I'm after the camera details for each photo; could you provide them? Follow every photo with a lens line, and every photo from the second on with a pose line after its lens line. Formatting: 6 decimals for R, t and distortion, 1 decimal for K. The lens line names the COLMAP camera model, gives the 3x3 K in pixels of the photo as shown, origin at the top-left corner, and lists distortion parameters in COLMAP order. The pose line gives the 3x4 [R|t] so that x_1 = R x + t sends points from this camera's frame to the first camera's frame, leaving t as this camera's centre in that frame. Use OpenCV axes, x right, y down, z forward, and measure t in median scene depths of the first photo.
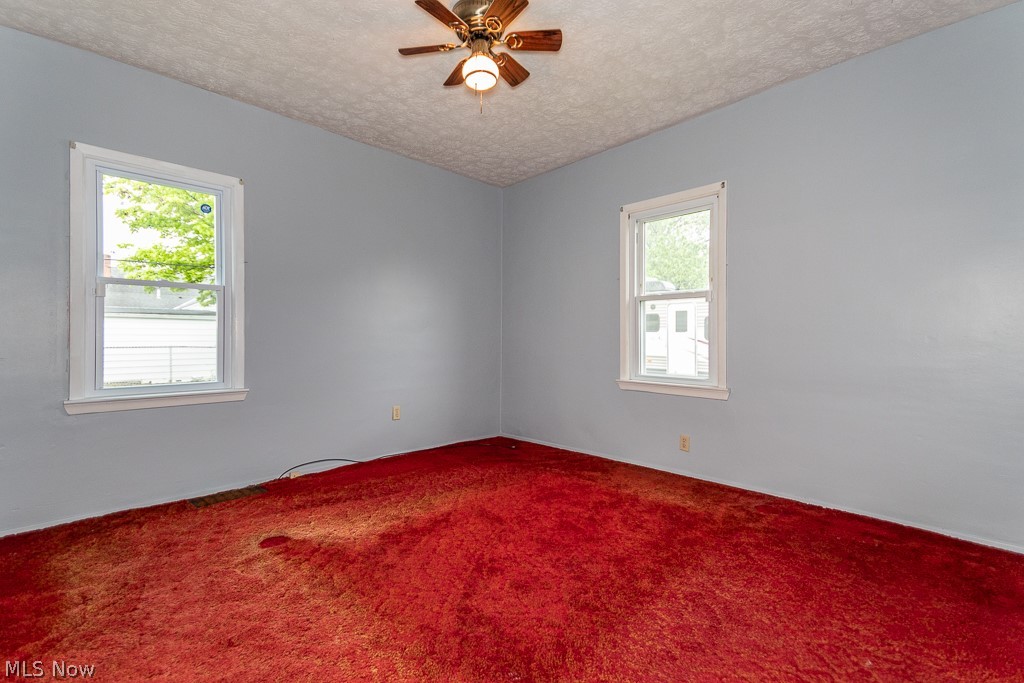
lens RADIAL K [[474.3, 0, 511.3], [0, 474.3, 339.0], [0, 0, 1]] dist [0.042501, -0.002827]
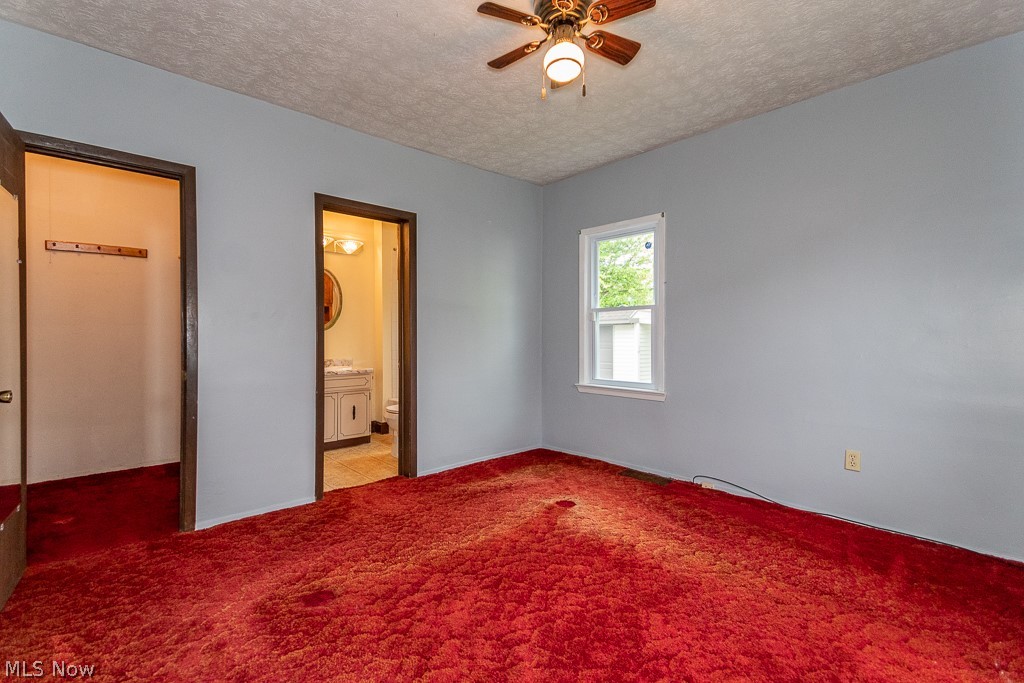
lens RADIAL K [[474.3, 0, 511.2], [0, 474.3, 340.2], [0, 0, 1]] dist [0.042501, -0.002827]
pose [[-0.057530, 0.005119, -0.998331, 0.672163], [0.001722, 0.999986, 0.005028, -0.031412], [0.998342, -0.001430, -0.057538, 0.753937]]
